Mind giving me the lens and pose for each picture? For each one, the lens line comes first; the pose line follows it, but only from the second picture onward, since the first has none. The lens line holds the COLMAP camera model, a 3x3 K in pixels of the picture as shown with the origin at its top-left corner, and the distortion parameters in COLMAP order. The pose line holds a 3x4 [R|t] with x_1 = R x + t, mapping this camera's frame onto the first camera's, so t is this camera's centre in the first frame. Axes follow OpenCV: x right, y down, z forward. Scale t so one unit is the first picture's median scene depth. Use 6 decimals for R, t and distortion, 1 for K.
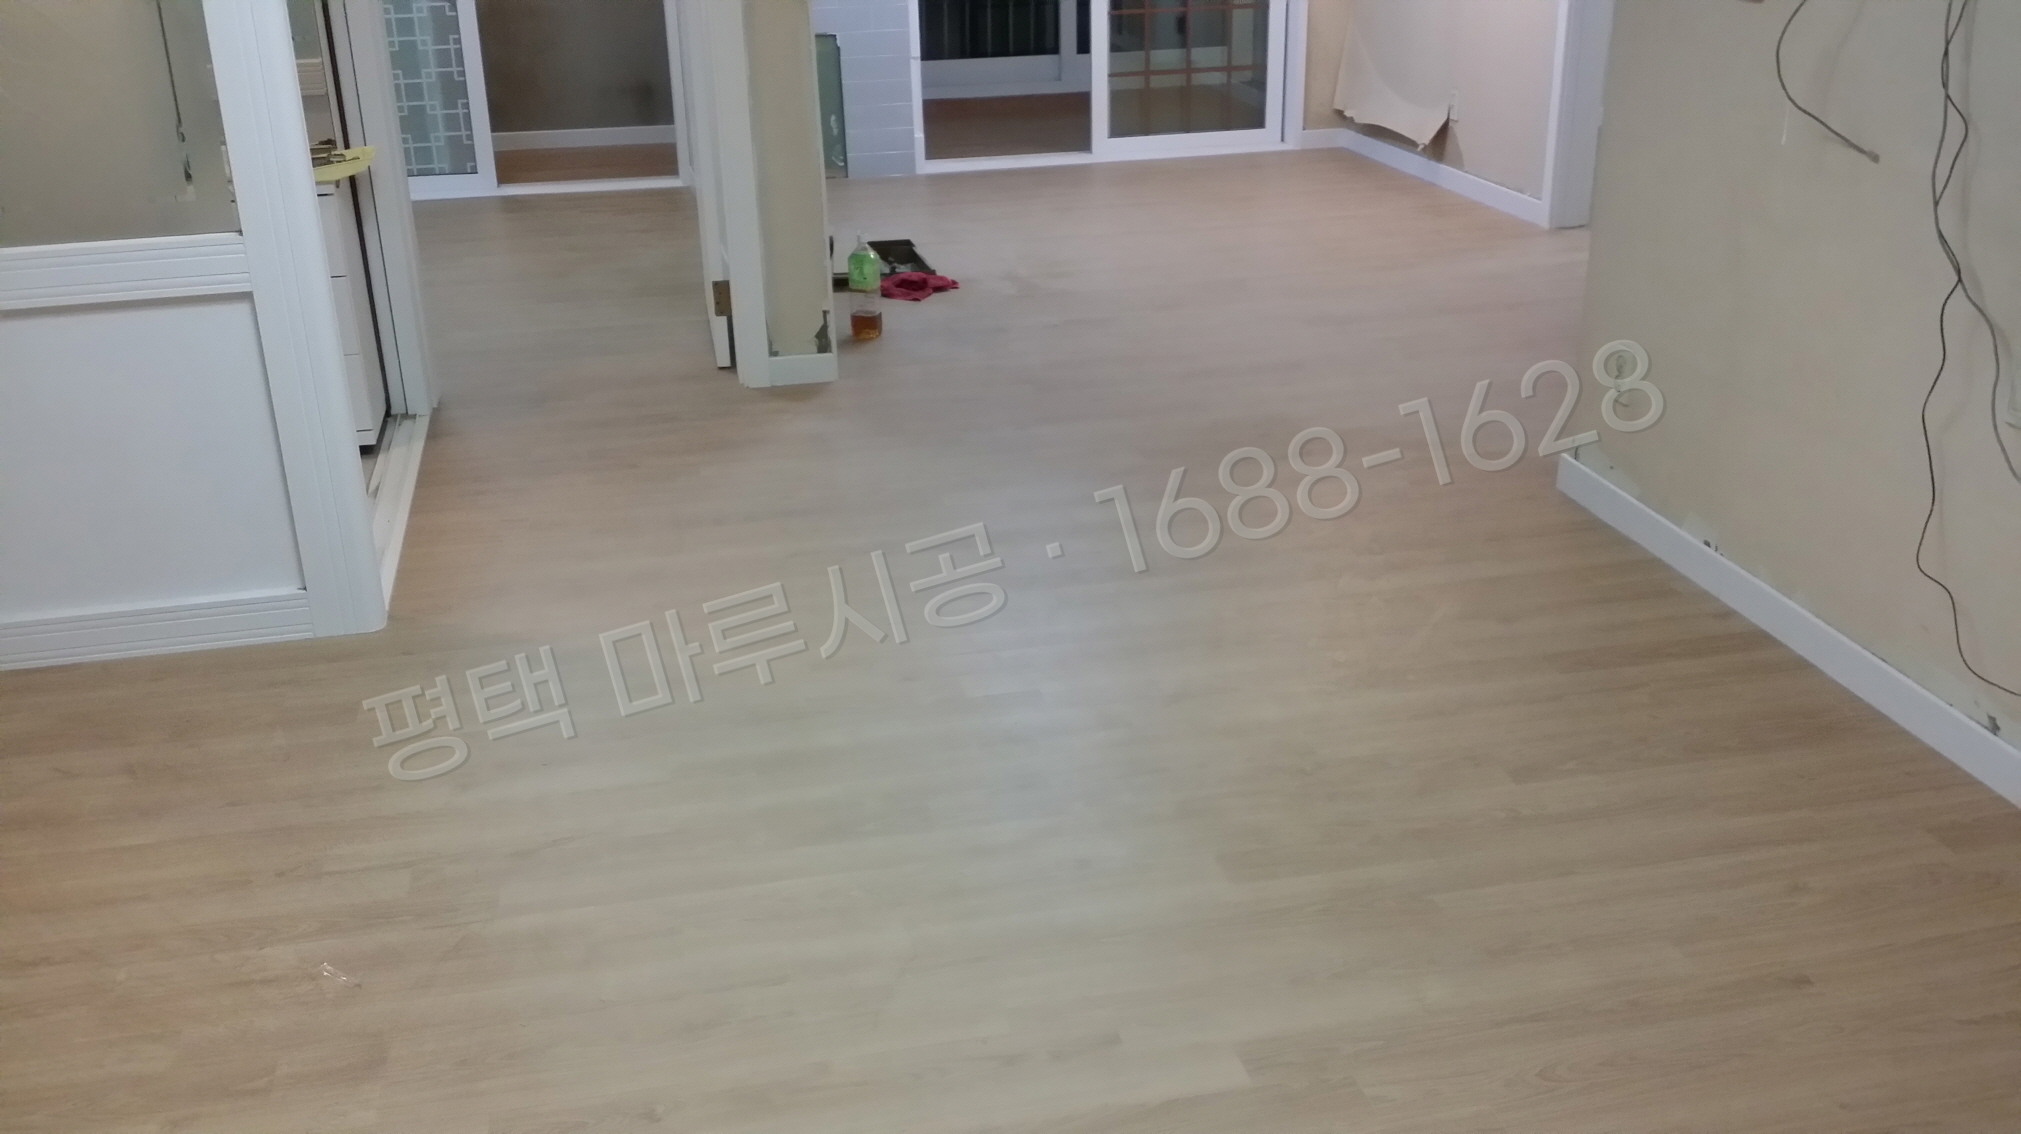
lens RADIAL K [[1788.0, 0, 1010.5], [0, 1788.0, 567.0], [0, 0, 1]] dist [0.070313, -0.186675]
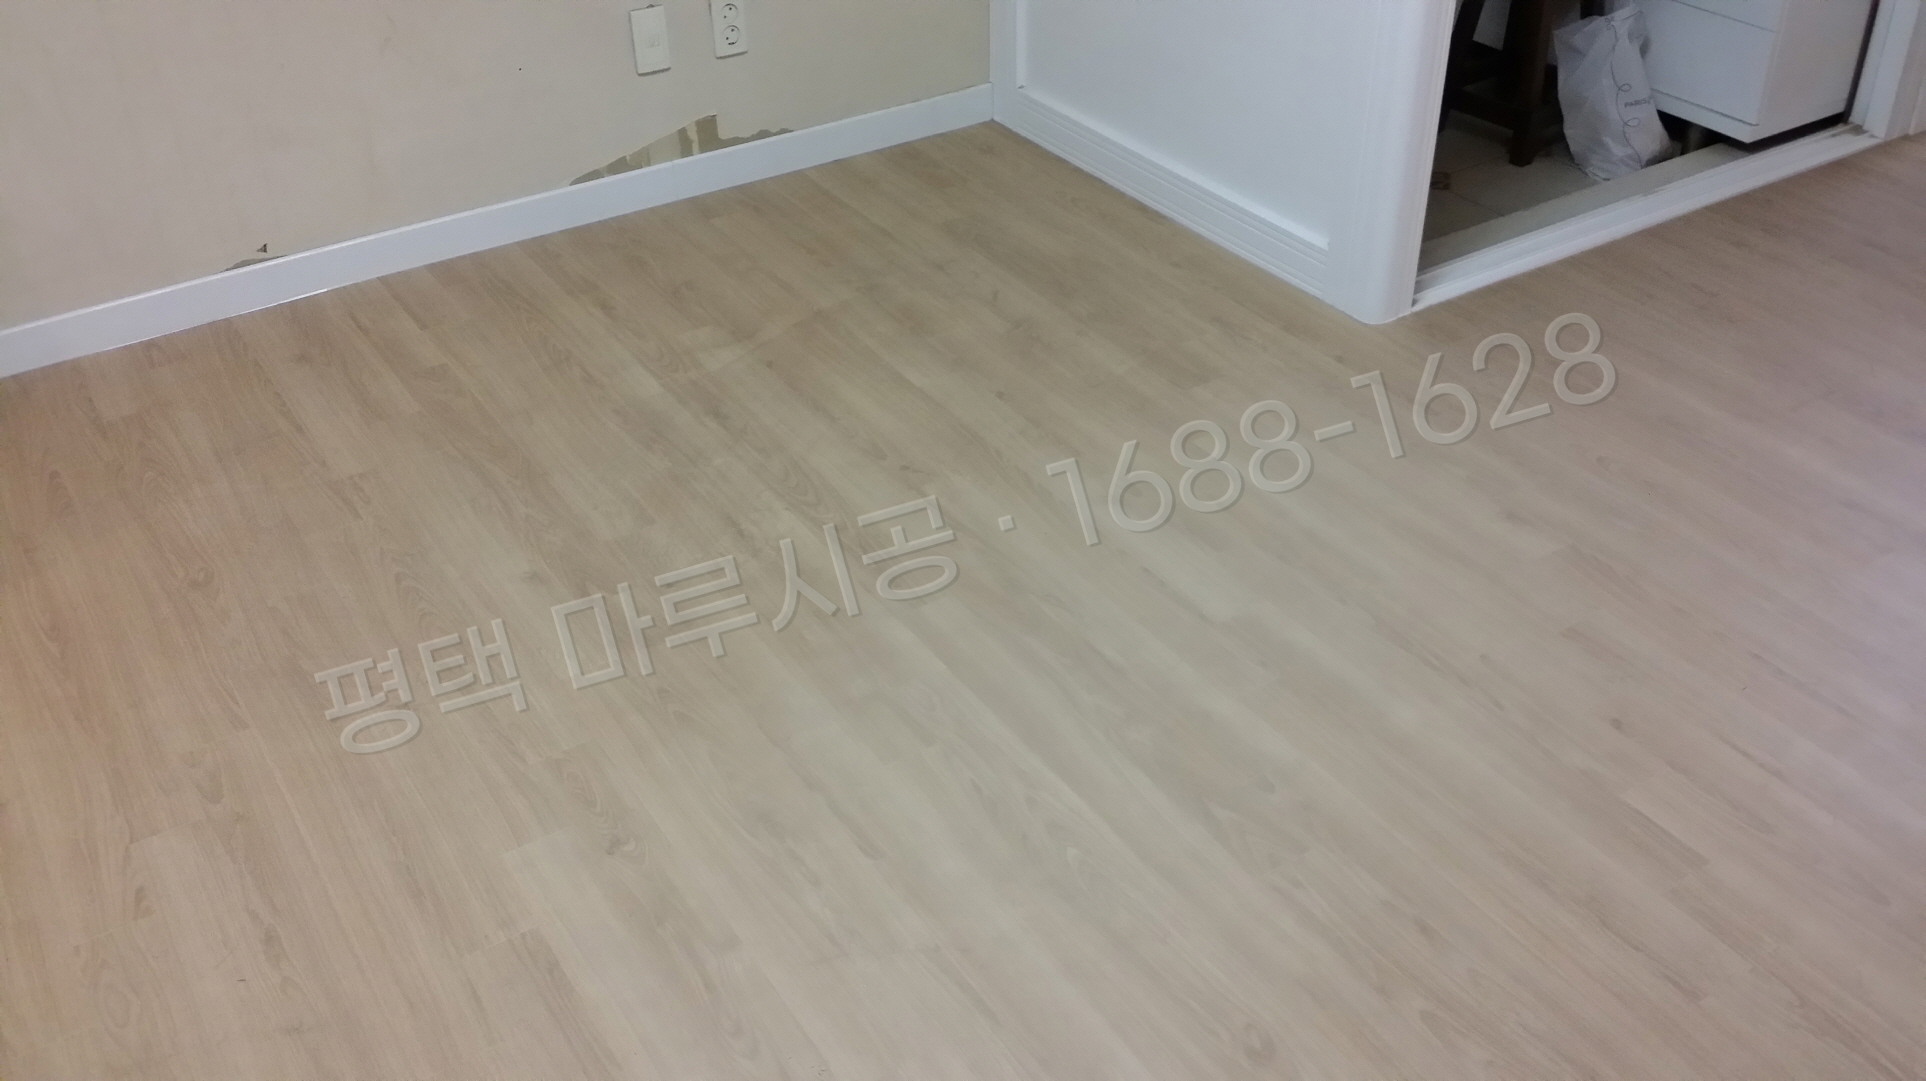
lens RADIAL K [[1703.9, 0, 963.0], [0, 1703.9, 540.5], [0, 0, 1]] dist [0.070313, -0.186675]
pose [[0.345872, 0.549690, -0.760404, 0.601144], [-0.340942, 0.828654, 0.443949, -0.385504], [0.874146, 0.105704, 0.474020, 0.875656]]
